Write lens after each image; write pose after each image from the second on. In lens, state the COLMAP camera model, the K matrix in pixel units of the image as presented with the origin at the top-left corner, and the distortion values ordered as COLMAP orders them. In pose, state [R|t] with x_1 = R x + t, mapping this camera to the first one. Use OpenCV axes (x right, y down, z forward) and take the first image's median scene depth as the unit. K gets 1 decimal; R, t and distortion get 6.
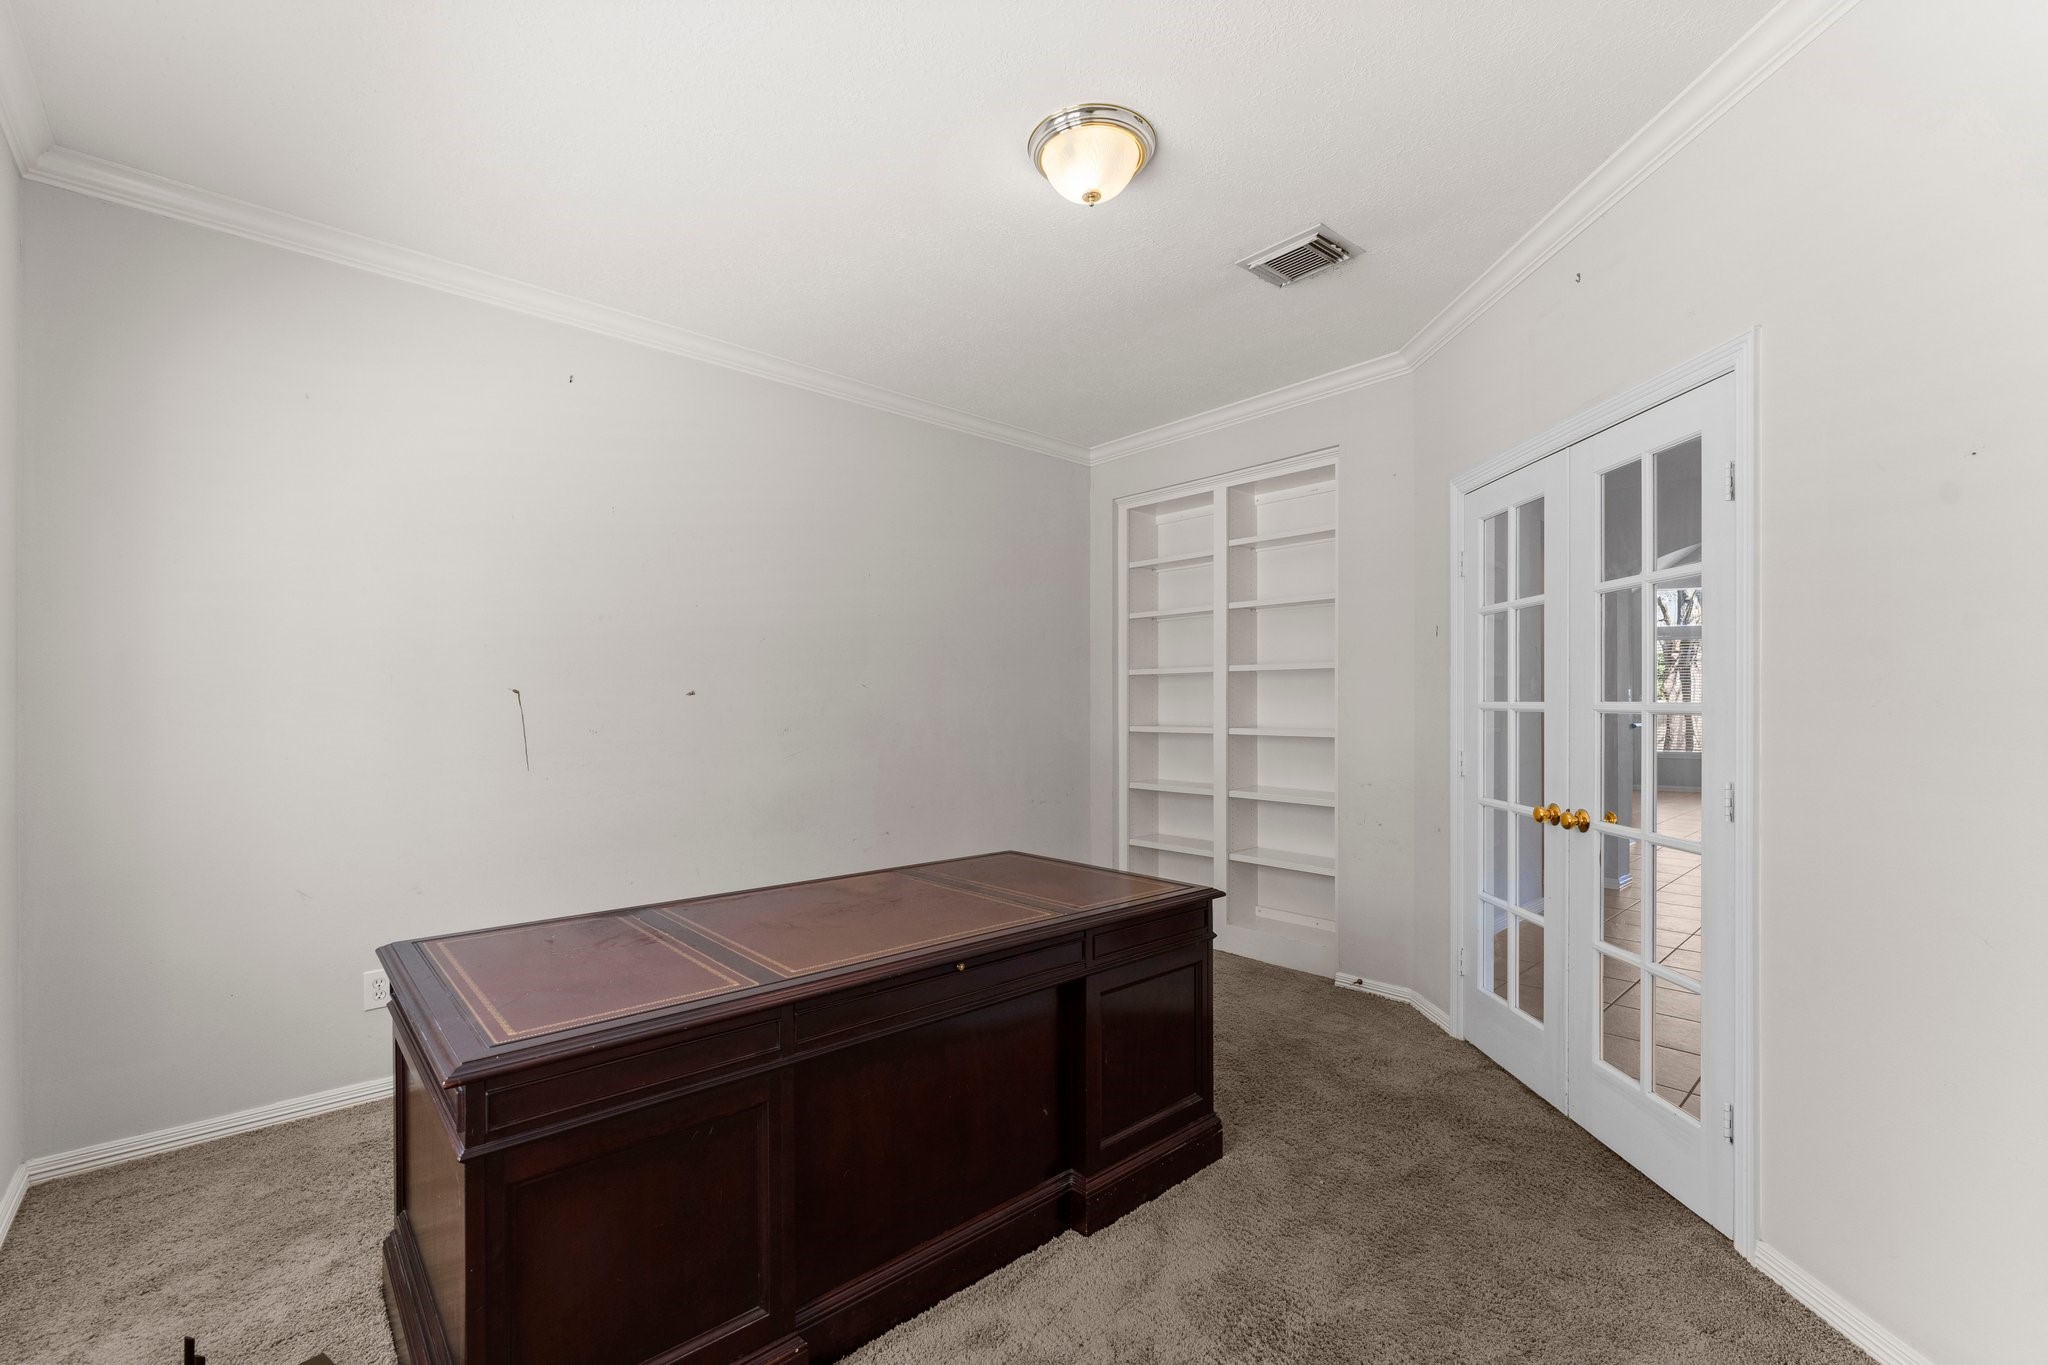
lens RADIAL K [[866.8, 0, 1025.7], [0, 866.8, 706.1], [0, 0, 1]] dist [-0.000815, -0.000056]
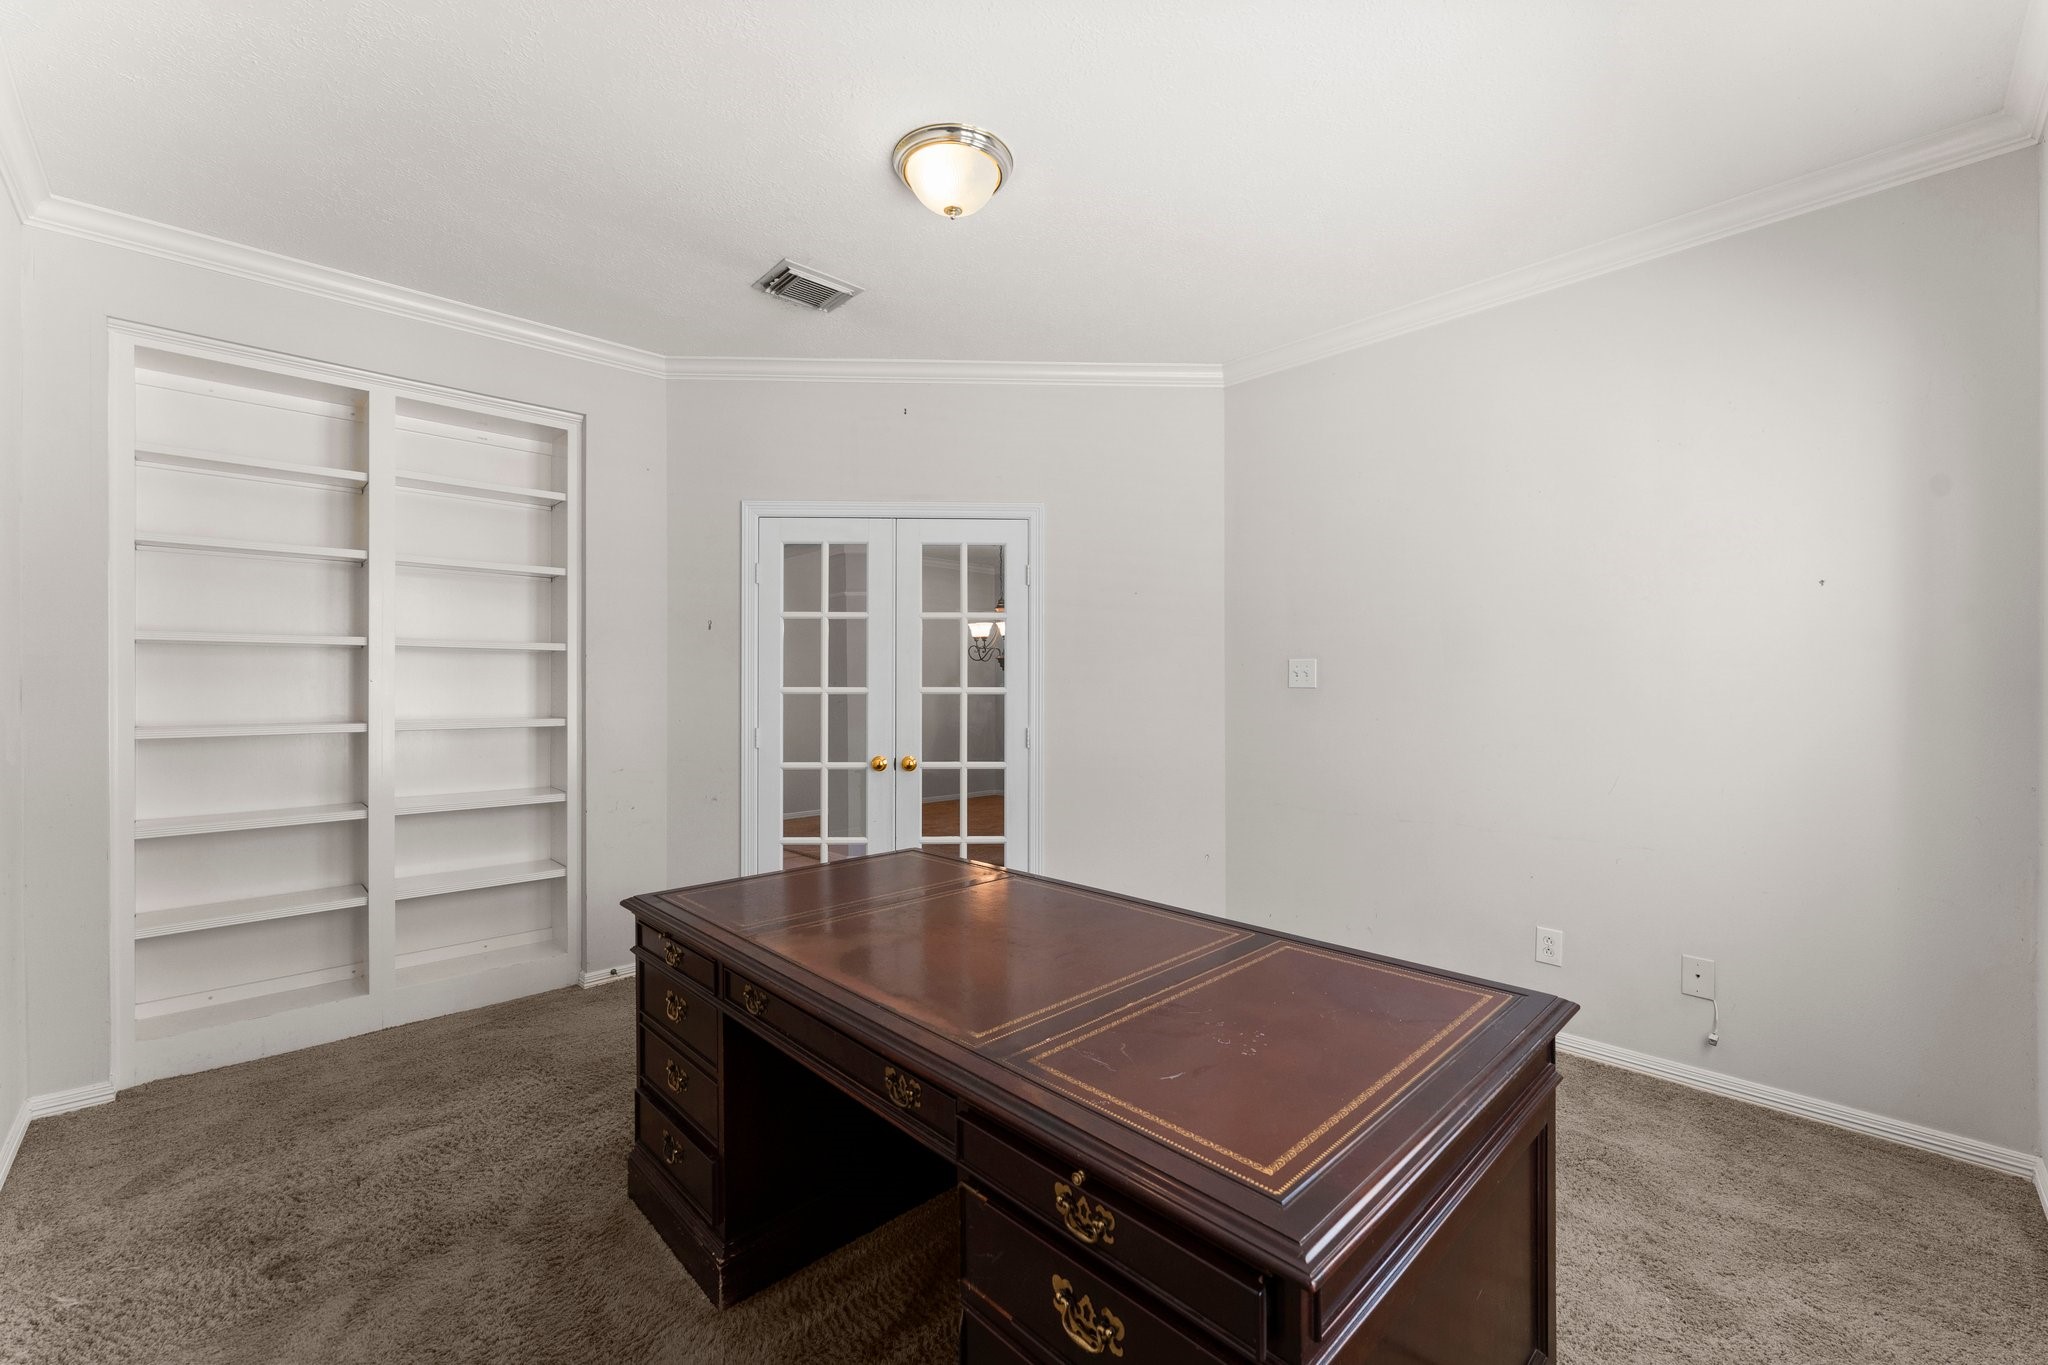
lens RADIAL K [[822.8, 0, 1021.7], [0, 822.8, 687.2], [0, 0, 1]] dist [0.002437, -0.000366]
pose [[-0.029242, 0.003083, 0.999568, -0.841440], [0.003455, 0.999990, -0.002983, 0.000181], [-0.999566, 0.003366, -0.029252, 0.849268]]
